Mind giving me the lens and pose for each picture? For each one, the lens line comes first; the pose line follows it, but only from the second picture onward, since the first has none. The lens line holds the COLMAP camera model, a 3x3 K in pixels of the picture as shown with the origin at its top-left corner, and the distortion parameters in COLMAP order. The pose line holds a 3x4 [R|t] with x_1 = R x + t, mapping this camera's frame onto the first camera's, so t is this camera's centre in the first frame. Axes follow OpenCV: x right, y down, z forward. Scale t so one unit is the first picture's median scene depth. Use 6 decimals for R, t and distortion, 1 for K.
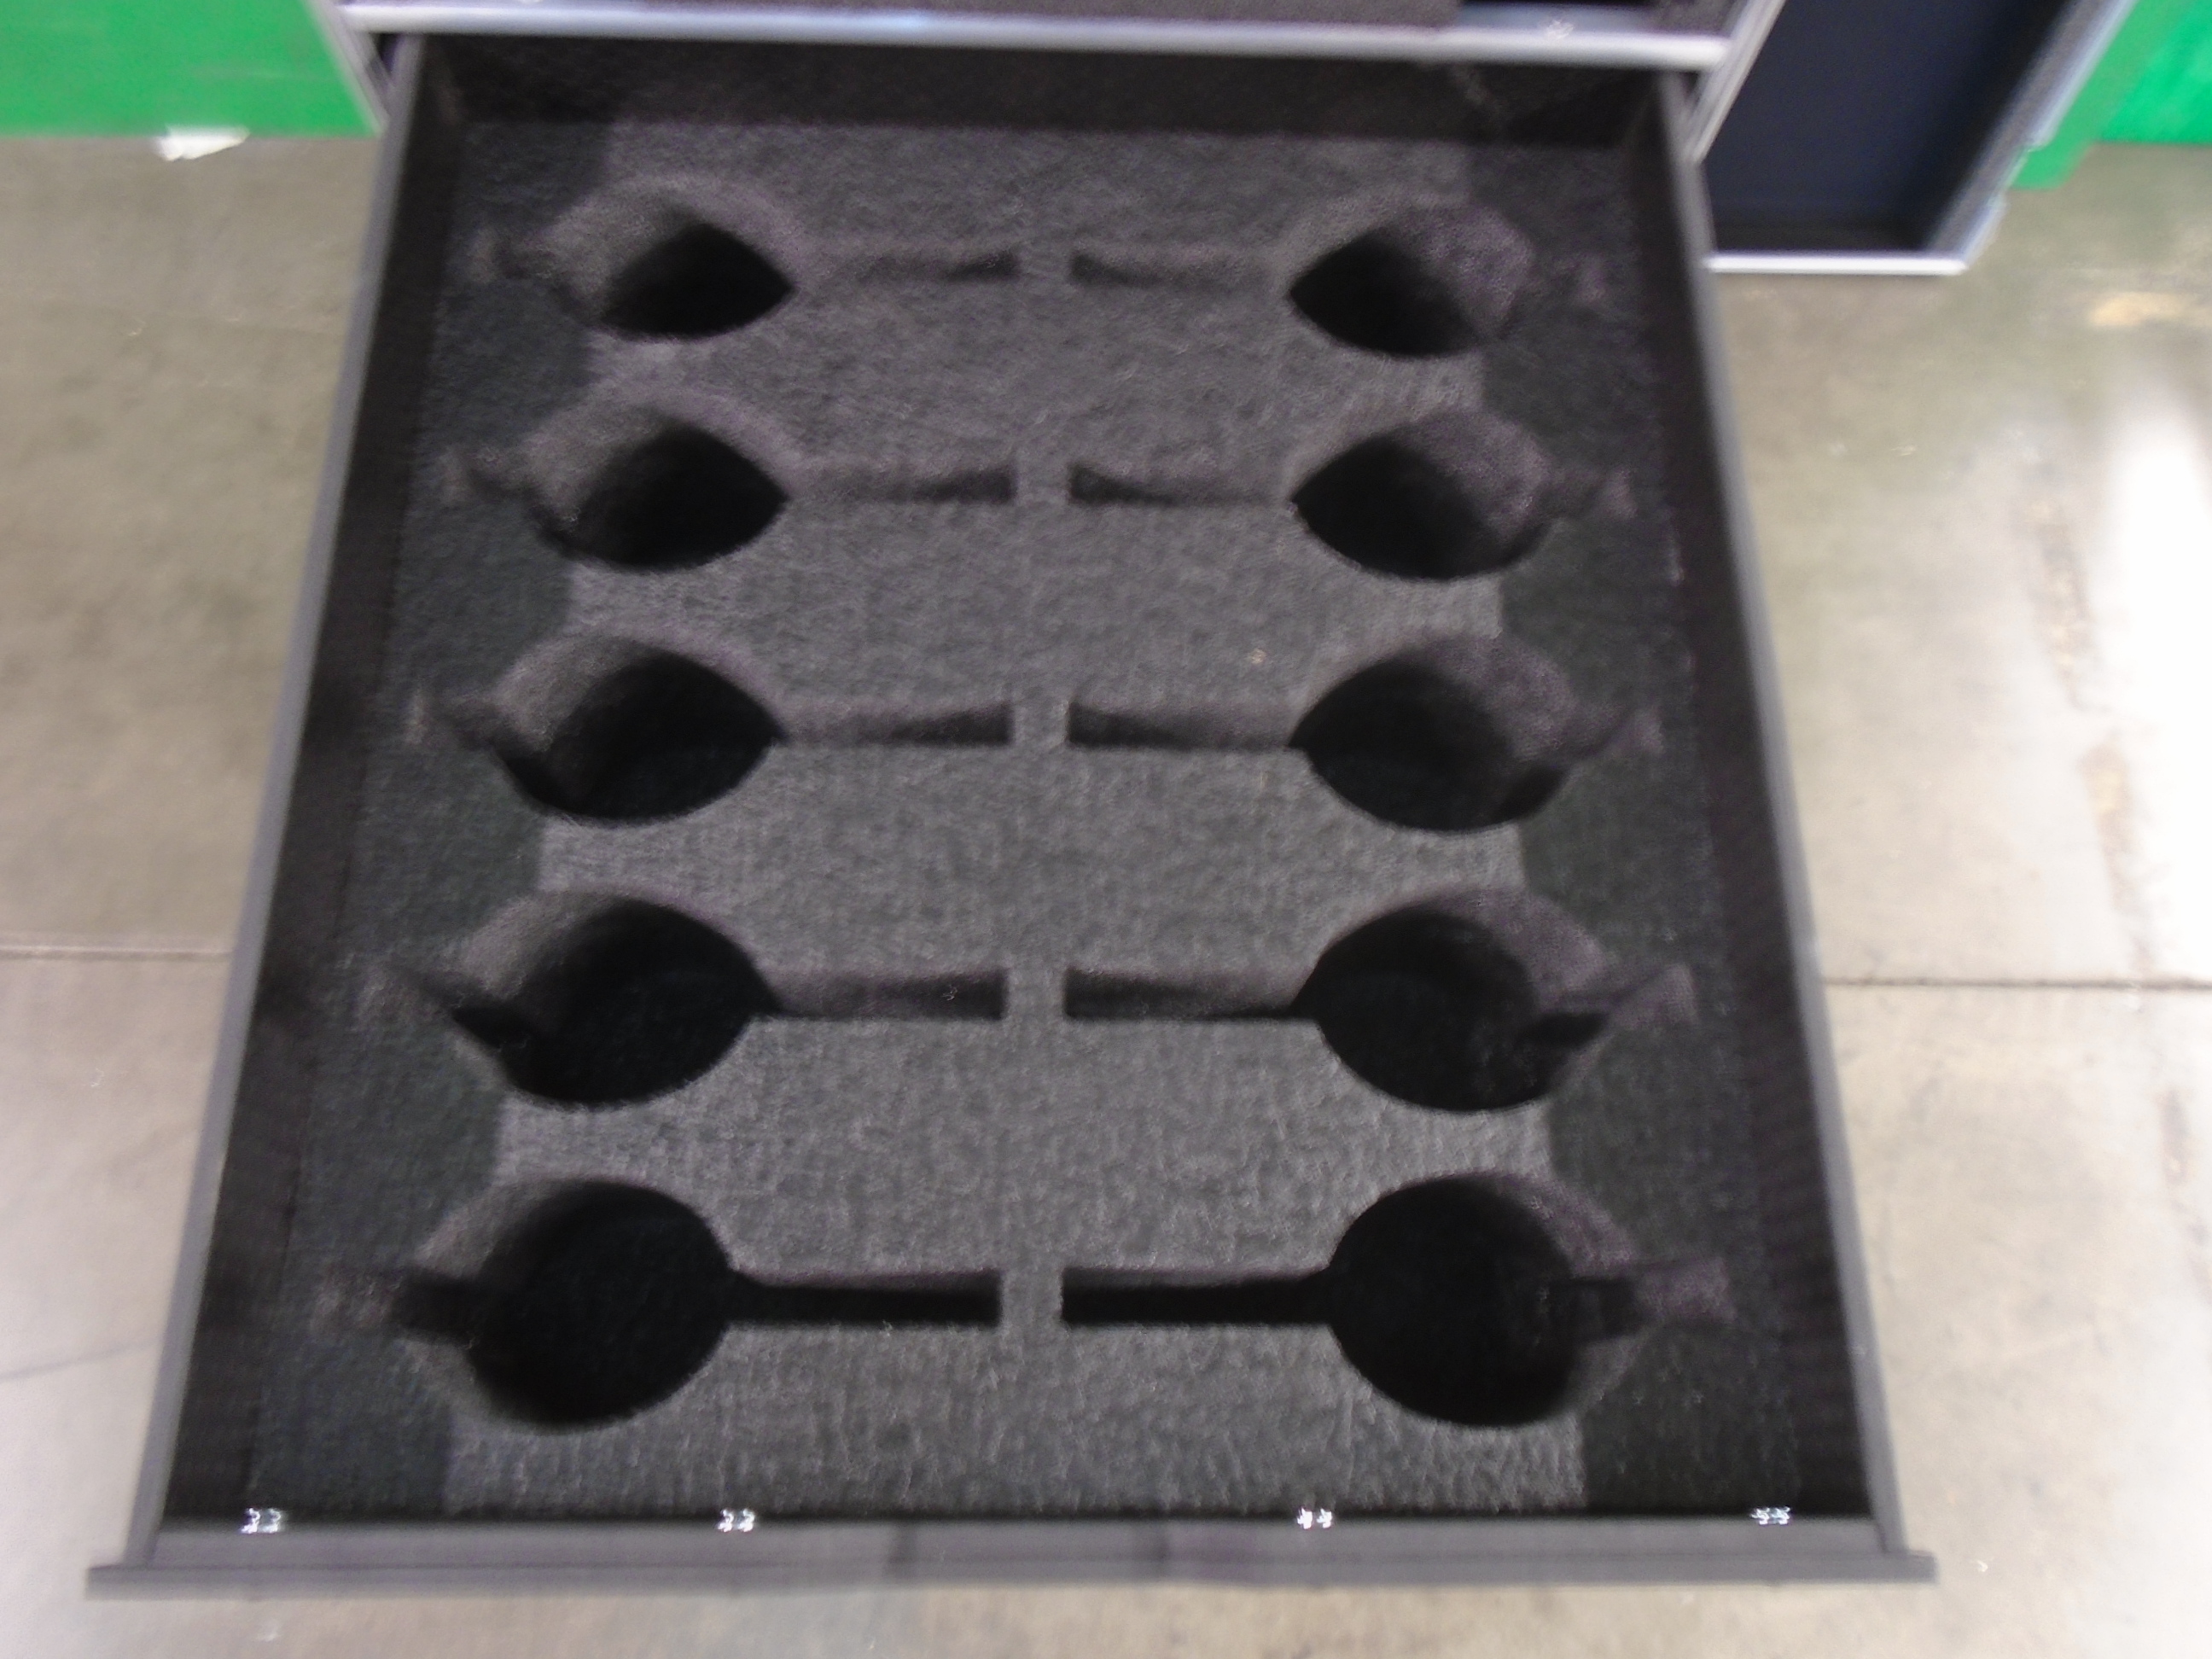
lens RADIAL K [[1687.0, 0, 1106.8], [0, 1687.0, 820.0], [0, 0, 1]] dist [-0.013404, 0.001386]
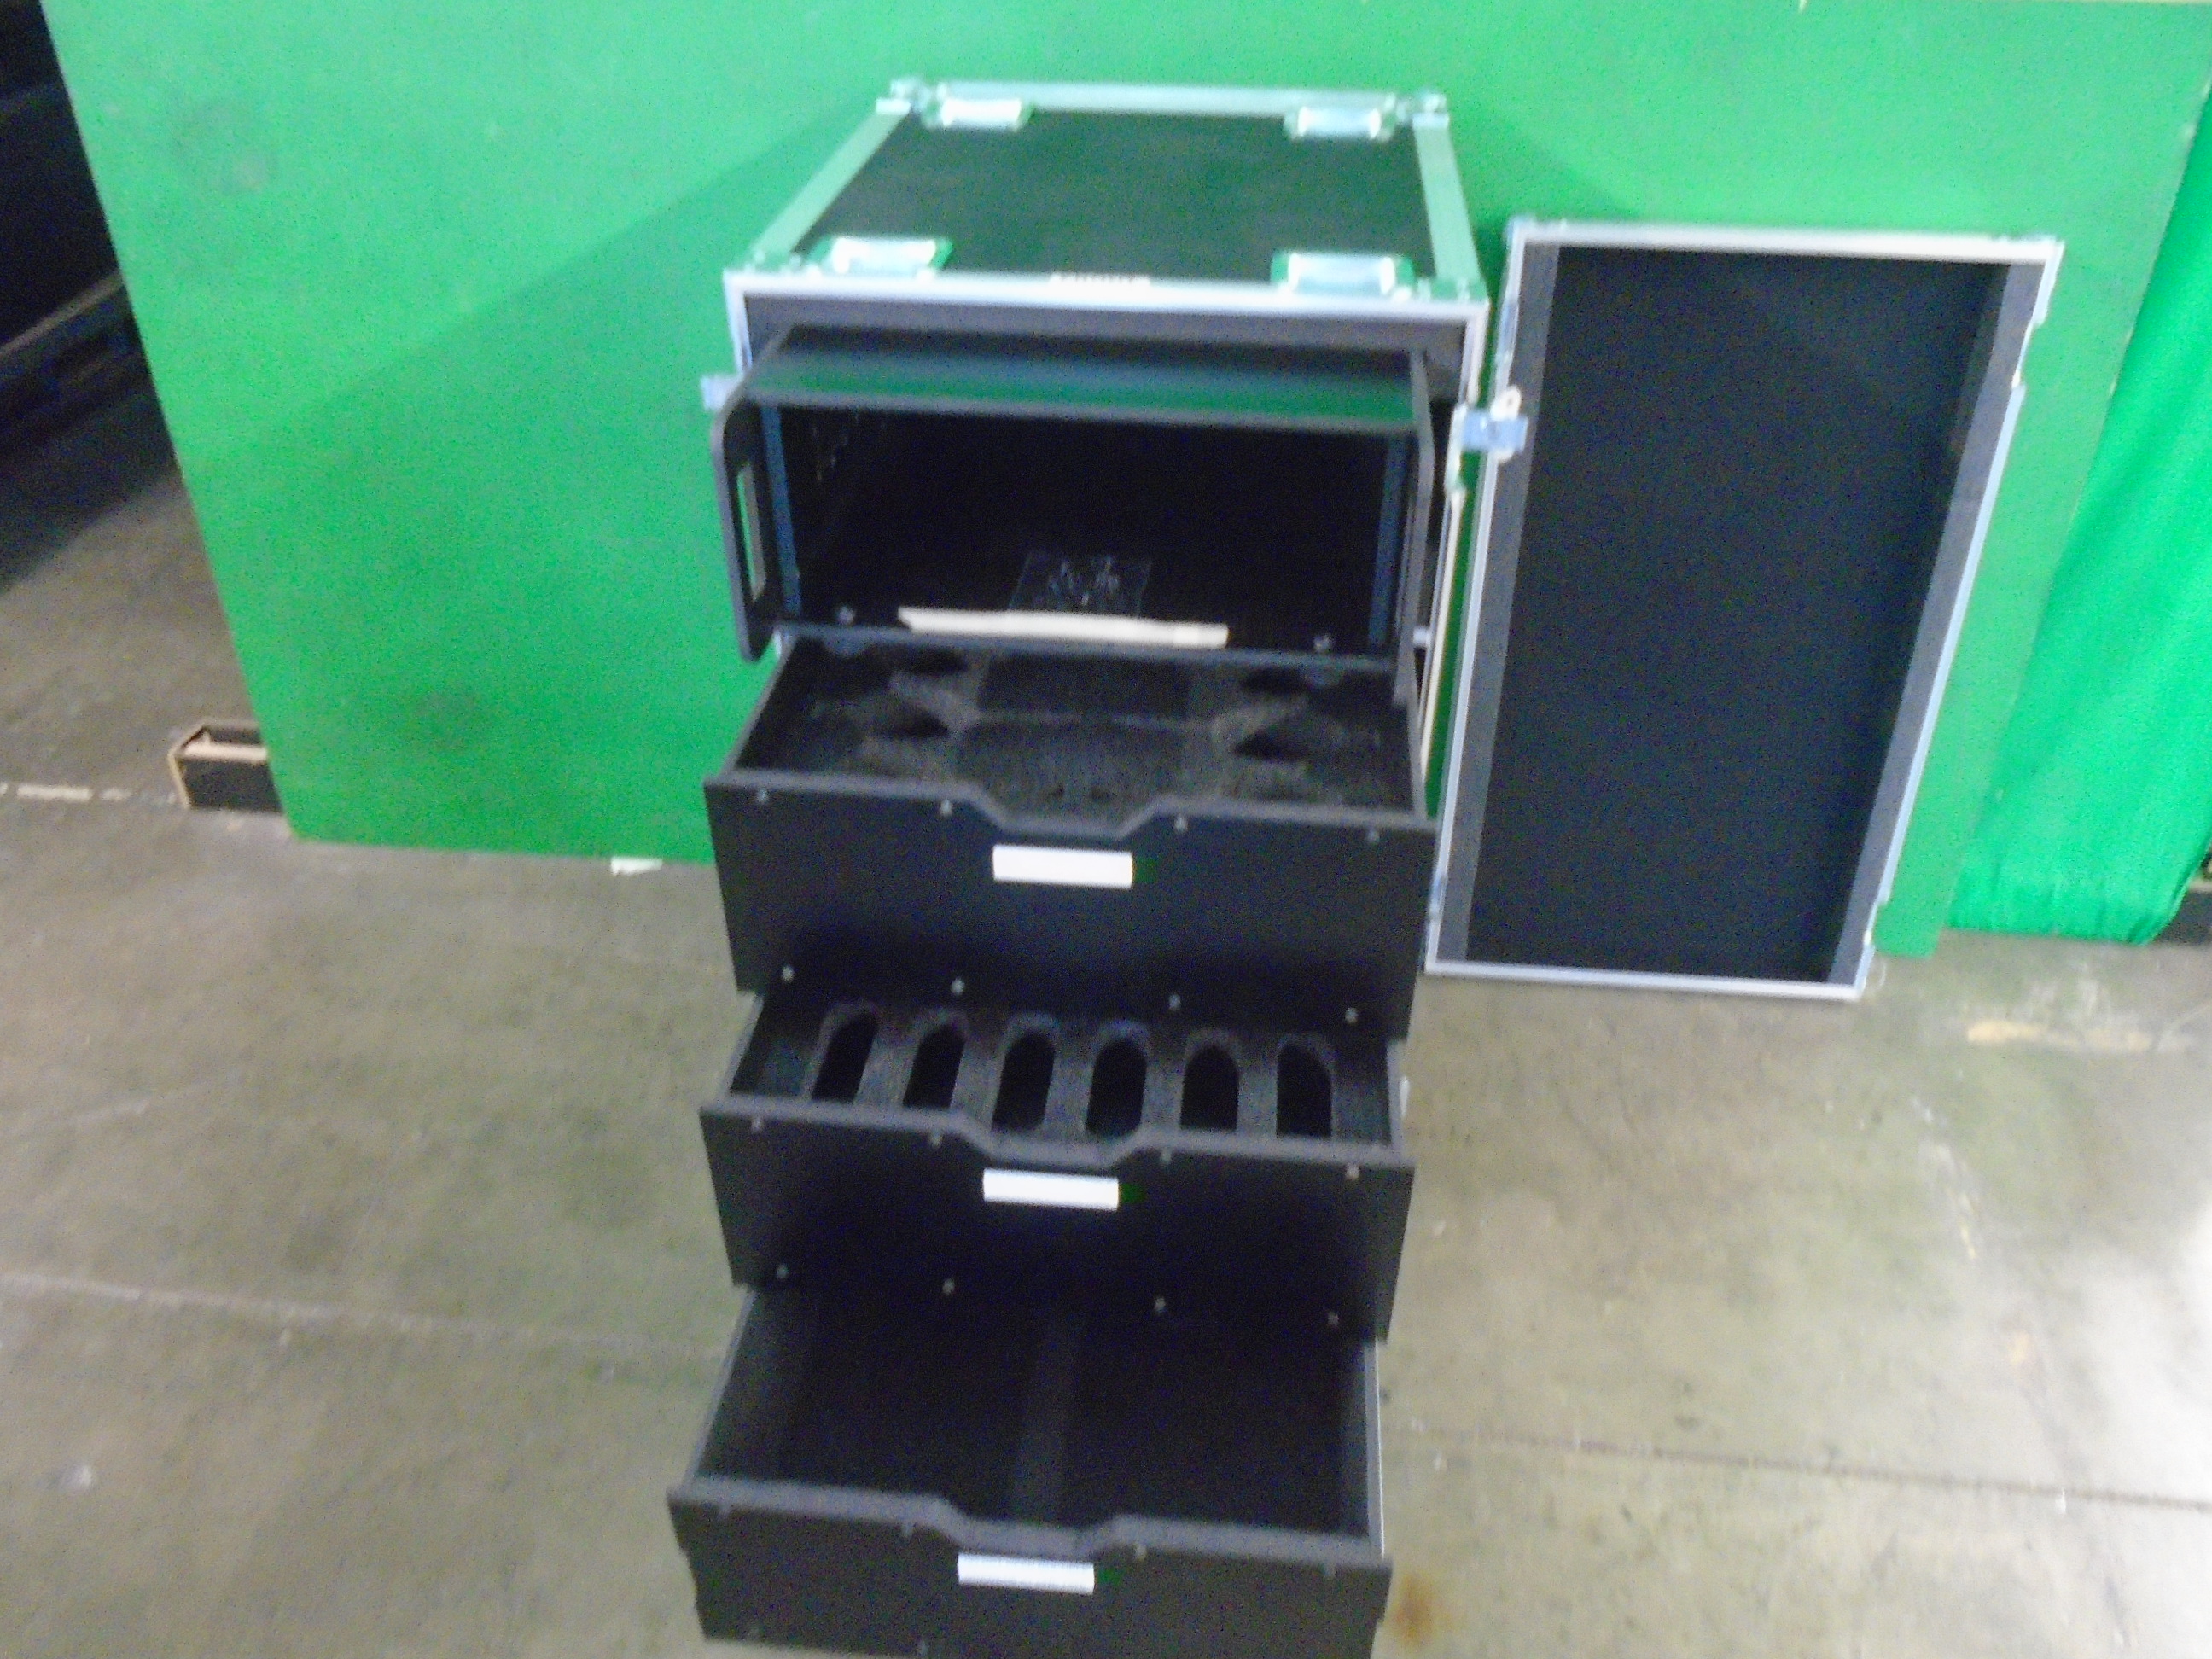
lens RADIAL K [[1677.3, 0, 1107.0], [0, 1677.3, 823.3], [0, 0, 1]] dist [-0.014698, -0.001052]
pose [[0.993292, 0.034974, -0.110216, 0.052169], [-0.090200, 0.830752, -0.549286, 0.380000], [0.072352, 0.555543, 0.828334, -0.260467]]
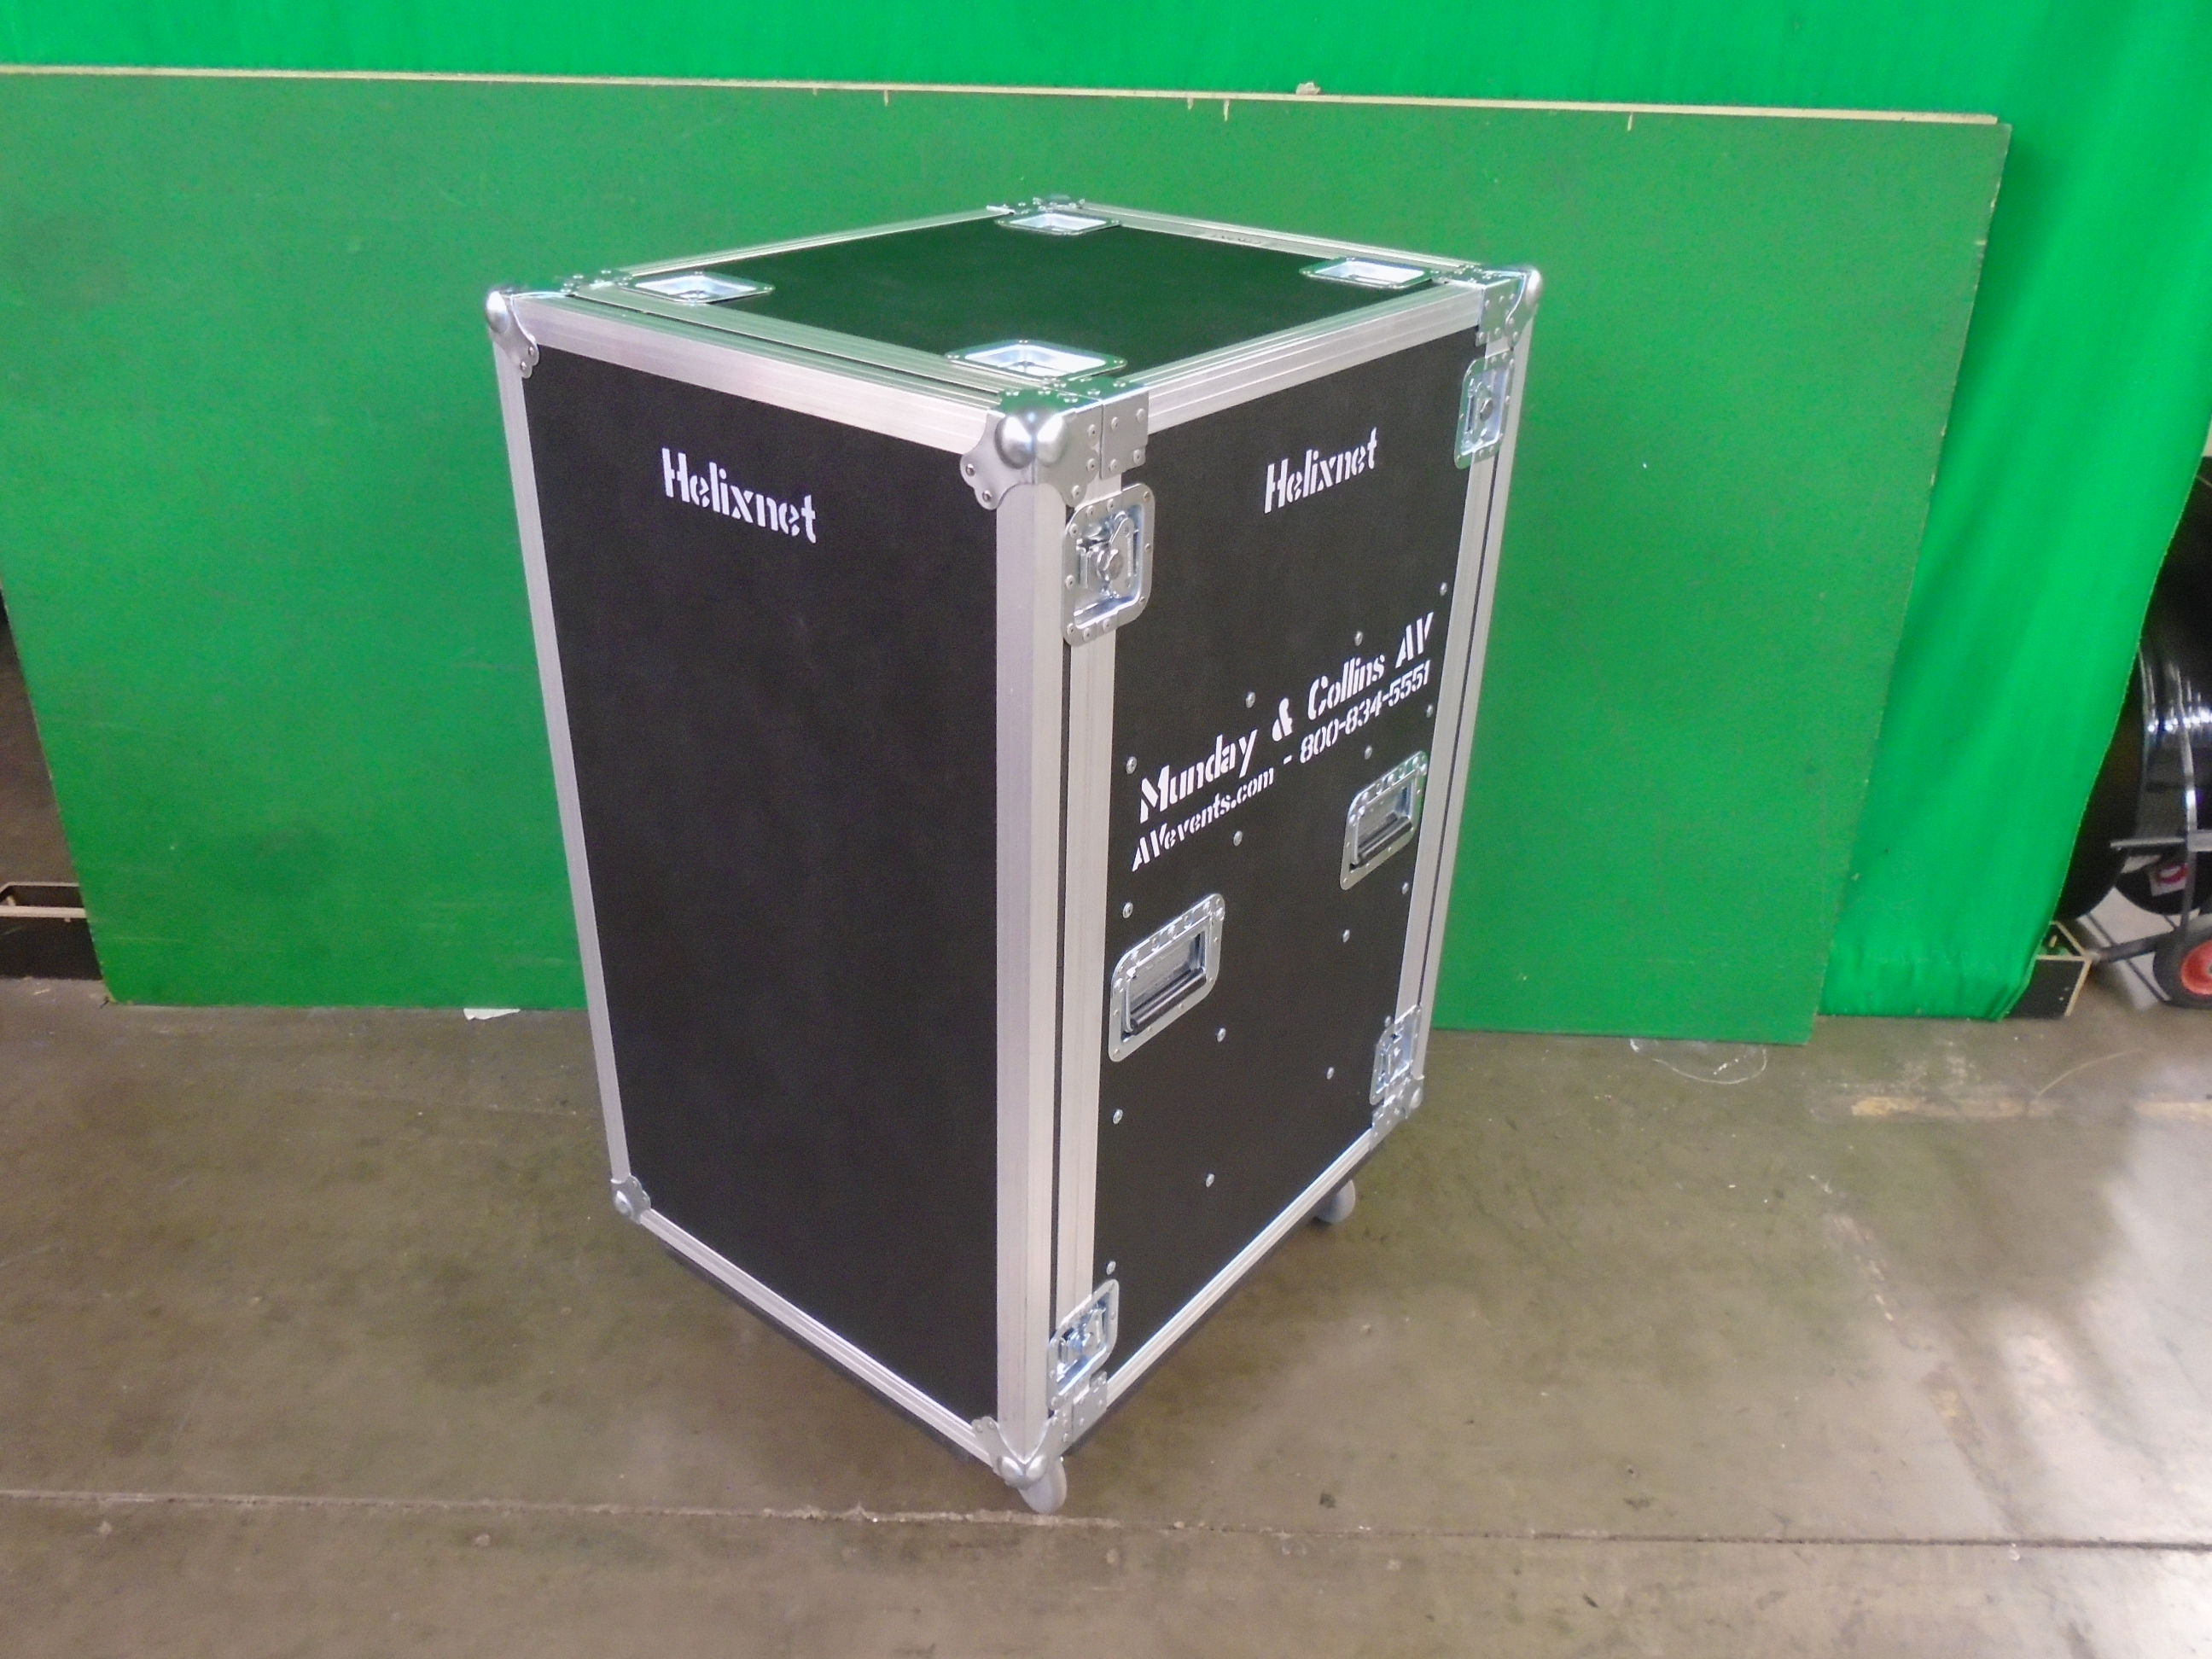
lens RADIAL K [[1679.3, 0, 1105.4], [0, 1679.3, 820.1], [0, 0, 1]] dist [-0.016943, -0.002866]
pose [[0.999924, -0.011067, -0.005507, -0.005554], [0.004738, 0.754646, -0.656115, 0.438571], [0.011417, 0.656039, 0.754641, -0.192382]]
